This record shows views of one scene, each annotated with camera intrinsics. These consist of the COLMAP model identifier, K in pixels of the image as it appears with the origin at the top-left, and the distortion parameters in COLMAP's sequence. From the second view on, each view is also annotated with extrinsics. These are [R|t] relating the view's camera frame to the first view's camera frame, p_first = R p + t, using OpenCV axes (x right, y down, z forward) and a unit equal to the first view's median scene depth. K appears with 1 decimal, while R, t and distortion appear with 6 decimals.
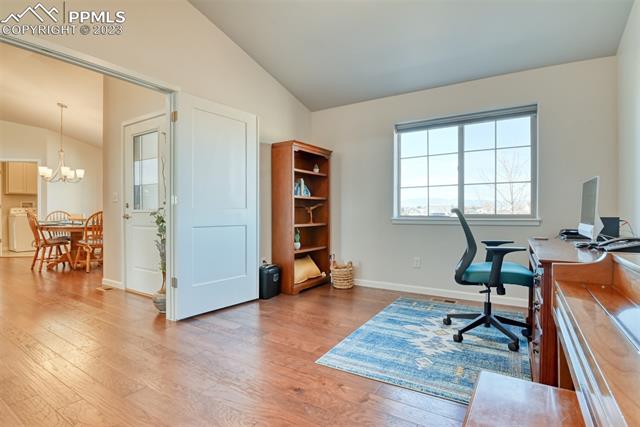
lens RADIAL K [[313.9, 0, 322.4], [0, 313.9, 215.4], [0, 0, 1]] dist [-0.018102, -0.003819]
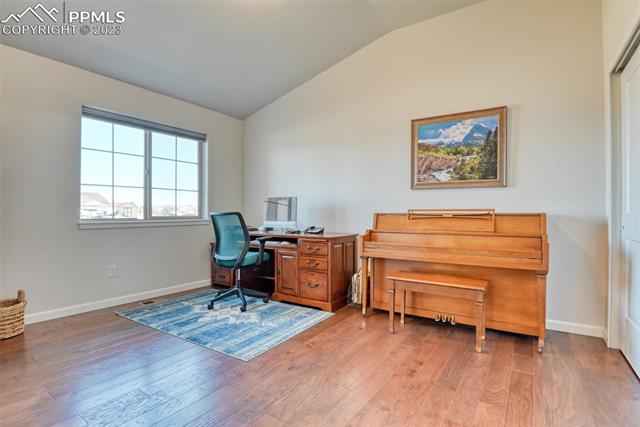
lens RADIAL K [[313.9, 0, 322.6], [0, 313.9, 215.2], [0, 0, 1]] dist [-0.018102, -0.003819]
pose [[0.037566, -0.005636, 0.999278, -0.740622], [0.007540, 0.999957, 0.005357, -0.011607], [-0.999266, 0.007333, 0.037607, 0.499738]]
